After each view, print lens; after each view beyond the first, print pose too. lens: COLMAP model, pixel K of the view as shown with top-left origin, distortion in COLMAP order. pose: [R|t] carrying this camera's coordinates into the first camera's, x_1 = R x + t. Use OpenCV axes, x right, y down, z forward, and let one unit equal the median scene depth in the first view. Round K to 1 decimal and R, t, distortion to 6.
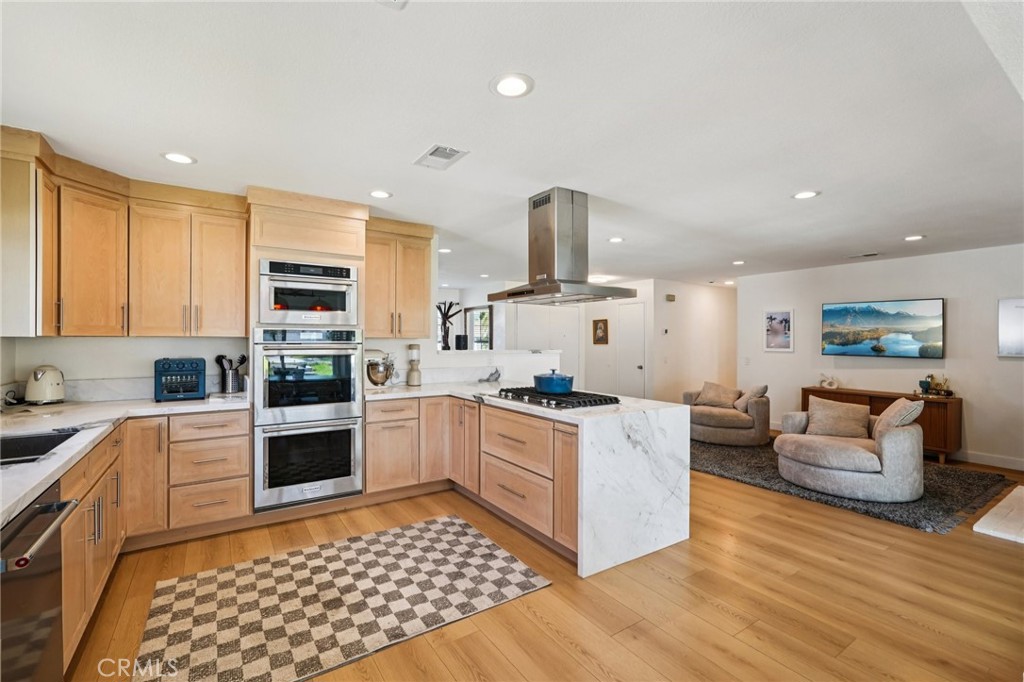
lens RADIAL K [[449.8, 0, 514.0], [0, 449.8, 342.3], [0, 0, 1]] dist [-0.015527, 0.008081]
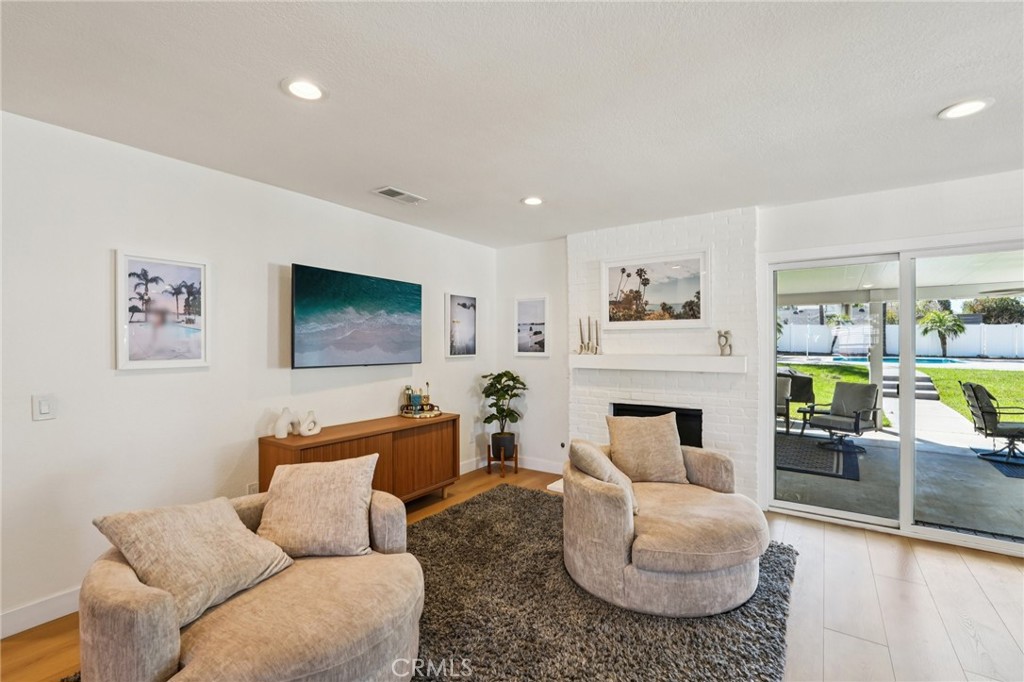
lens RADIAL K [[449.8, 0, 514.0], [0, 449.8, 342.3], [0, 0, 1]] dist [-0.015527, 0.008081]
pose [[-0.362937, -0.001353, 0.931813, 0.187901], [0.004377, 0.999985, 0.003156, -0.001872], [-0.931803, 0.005224, -0.362926, 1.179921]]
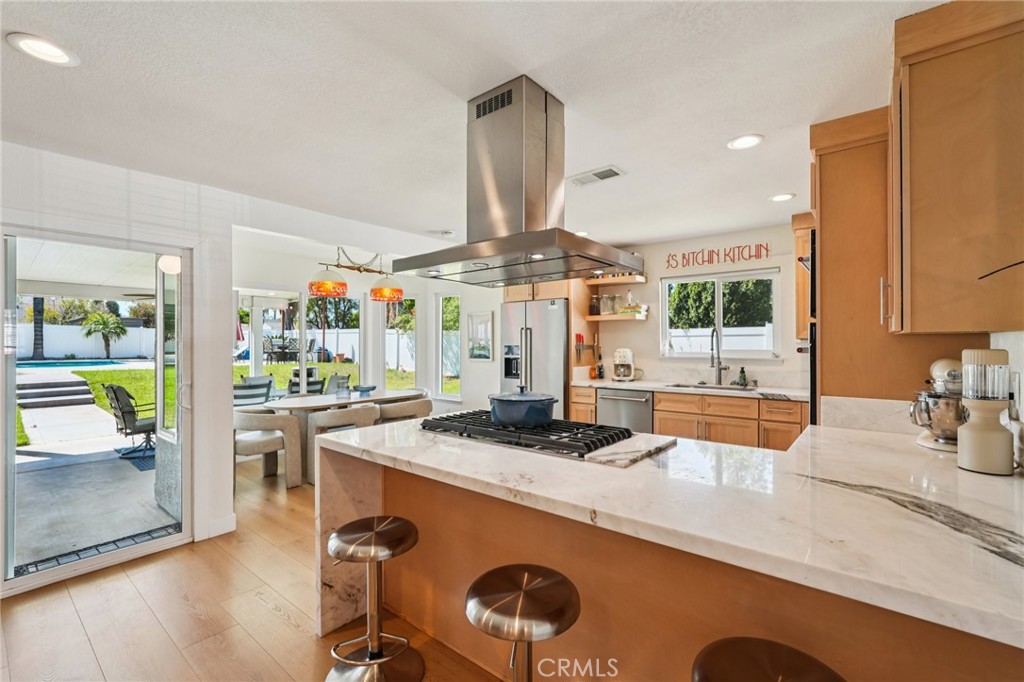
lens RADIAL K [[449.8, 0, 514.0], [0, 449.8, 342.3], [0, 0, 1]] dist [-0.015527, 0.008081]
pose [[-0.955948, -0.001289, -0.293532, 0.186986], [-0.001685, 0.999998, 0.001096, 0.000120], [0.293530, 0.001542, -0.955949, 1.057796]]
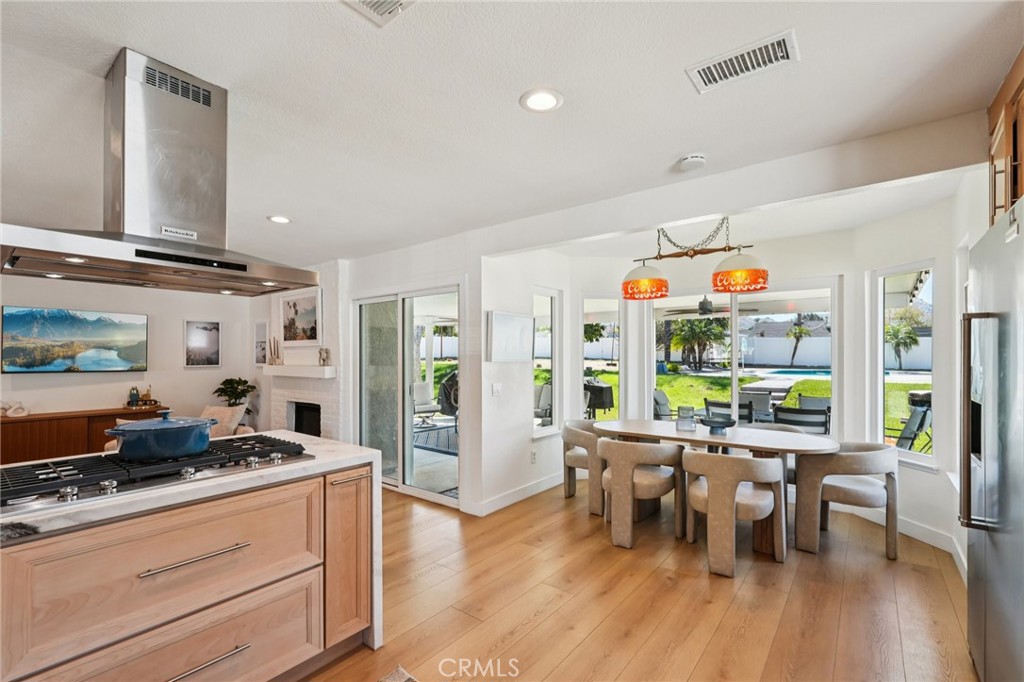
lens RADIAL K [[454.6, 0, 506.6], [0, 454.6, 353.9], [0, 0, 1]] dist [-0.010315, 0.000543]
pose [[-0.299071, -0.000023, 0.954231, -0.354877], [0.004042, 0.999991, 0.001290, -0.003481], [-0.954222, 0.004243, -0.299068, 0.518693]]
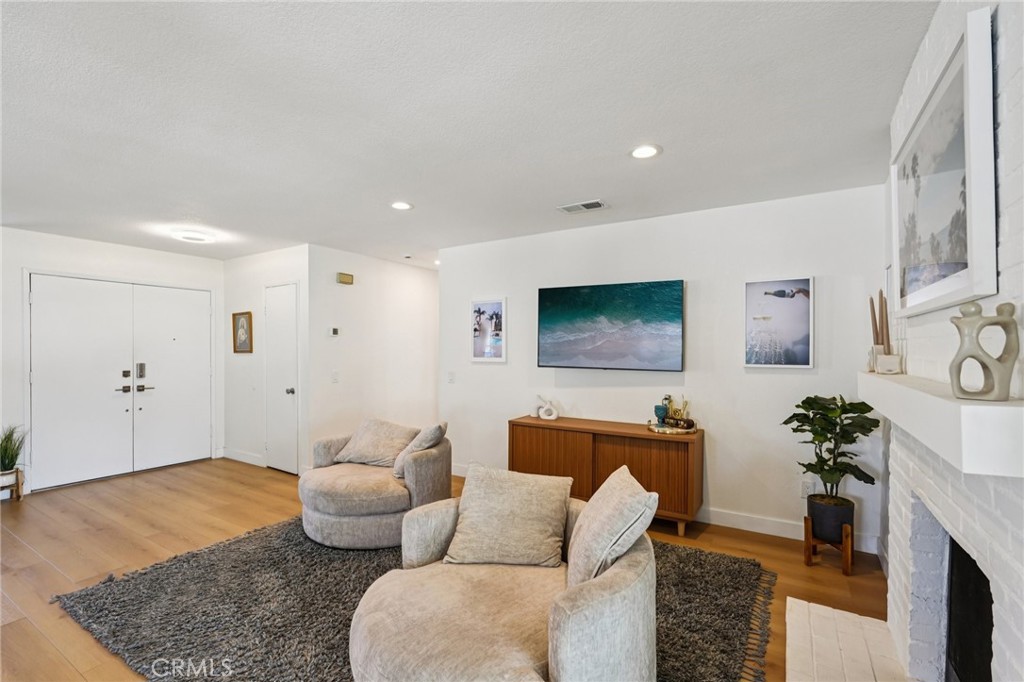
lens RADIAL K [[451.9, 0, 514.3], [0, 451.9, 349.0], [0, 0, 1]] dist [-0.015586, 0.000062]
pose [[0.910651, -0.005183, 0.413144, 0.477264], [0.005251, 0.999986, 0.000971, 0.000883], [-0.413143, 0.001286, 0.910665, 0.514549]]
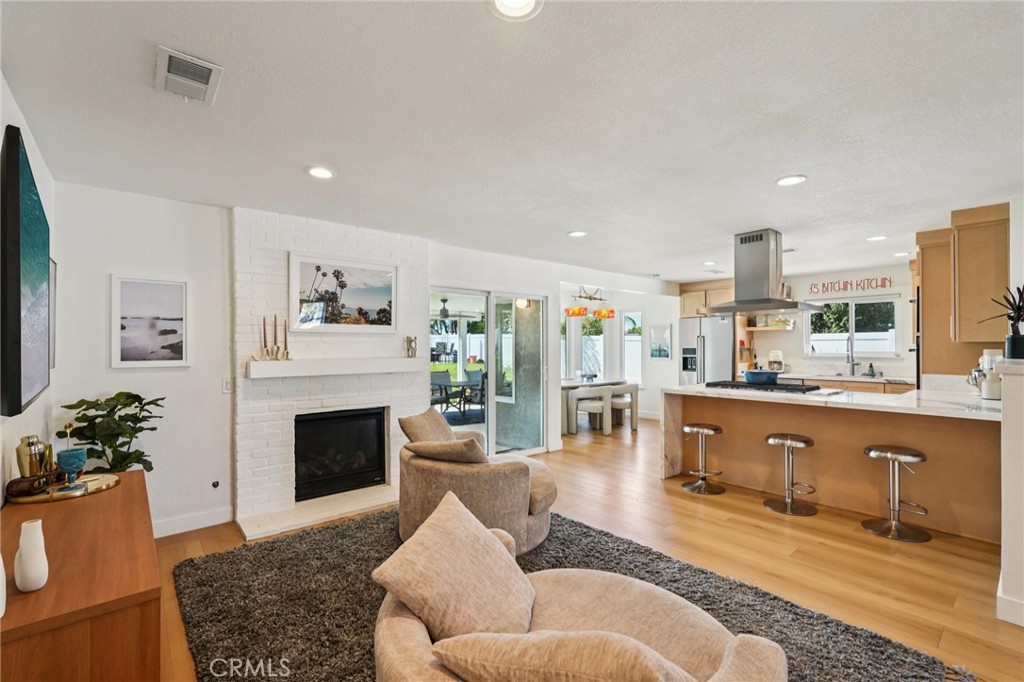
lens RADIAL K [[449.6, 0, 514.6], [0, 449.6, 345.0], [0, 0, 1]] dist [-0.009533, 0.000352]
pose [[-0.993638, -0.001578, -0.112608, 0.634050], [-0.001567, 0.999999, -0.000187, -0.000559], [0.112608, -0.000009, -0.993640, 1.481354]]
